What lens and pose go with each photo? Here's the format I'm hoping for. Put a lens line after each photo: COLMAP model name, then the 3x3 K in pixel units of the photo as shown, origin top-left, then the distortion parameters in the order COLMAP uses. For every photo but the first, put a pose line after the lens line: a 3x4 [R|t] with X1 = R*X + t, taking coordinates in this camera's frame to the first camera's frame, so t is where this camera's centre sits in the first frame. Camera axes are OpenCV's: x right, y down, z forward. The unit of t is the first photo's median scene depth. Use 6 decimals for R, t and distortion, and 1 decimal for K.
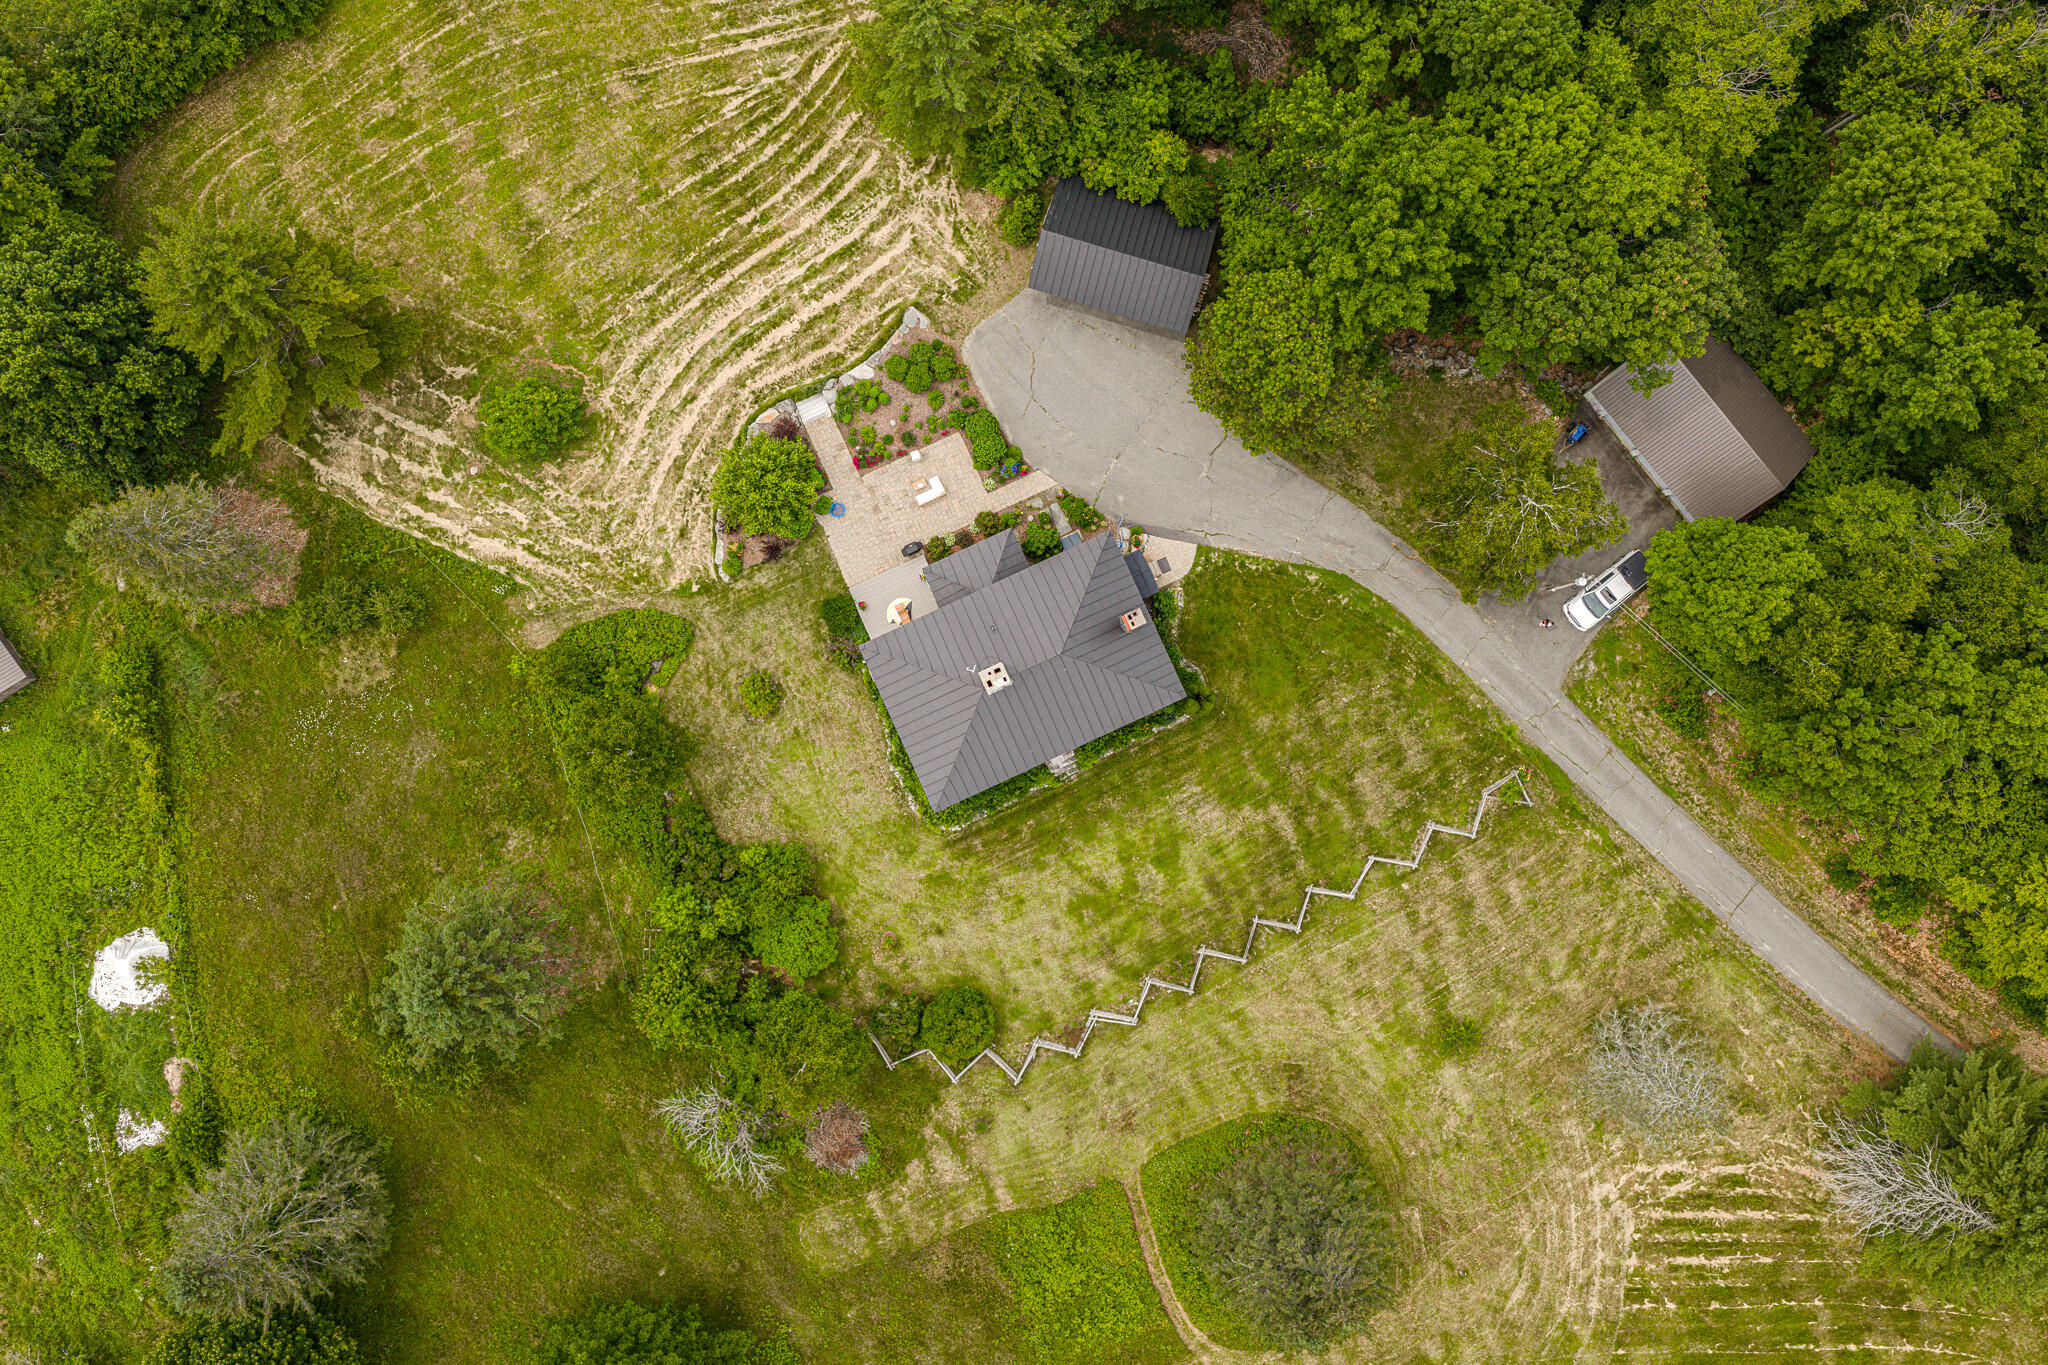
lens RADIAL K [[1705.5, 0, 1034.5], [0, 1705.5, 691.9], [0, 0, 1]] dist [0.022314, -0.037314]
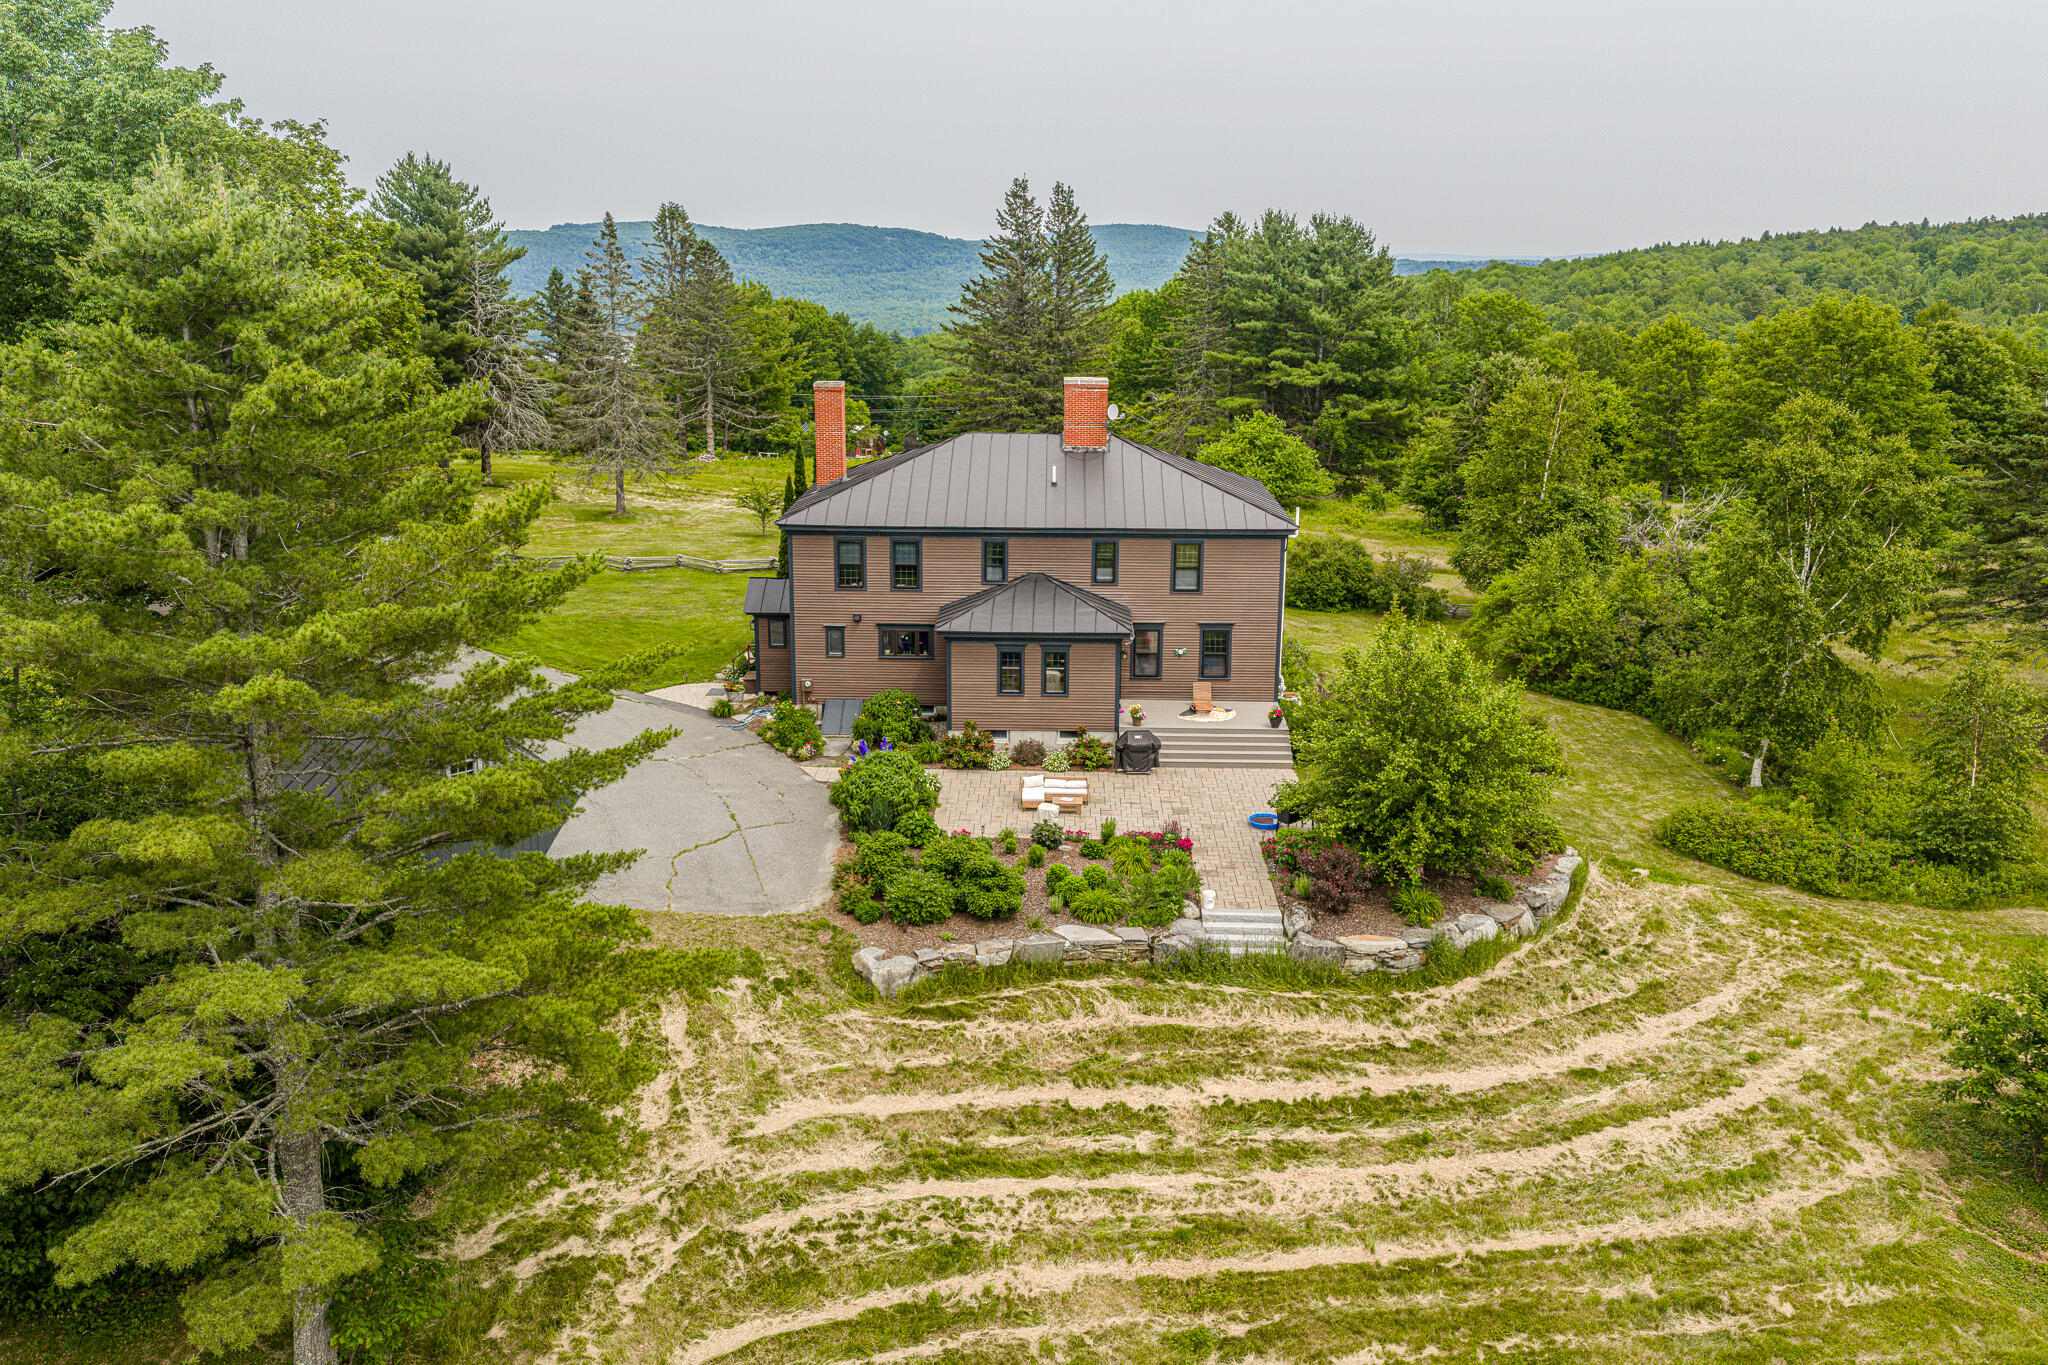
lens RADIAL K [[1705.5, 0, 1023.4], [0, 1705.5, 678.8], [0, 0, 1]] dist [0.022314, -0.037314]
pose [[-0.901083, -0.106099, 0.420467, -0.234541], [0.433645, -0.222849, 0.873092, -0.494276], [0.001067, 0.969062, 0.246815, 0.845299]]
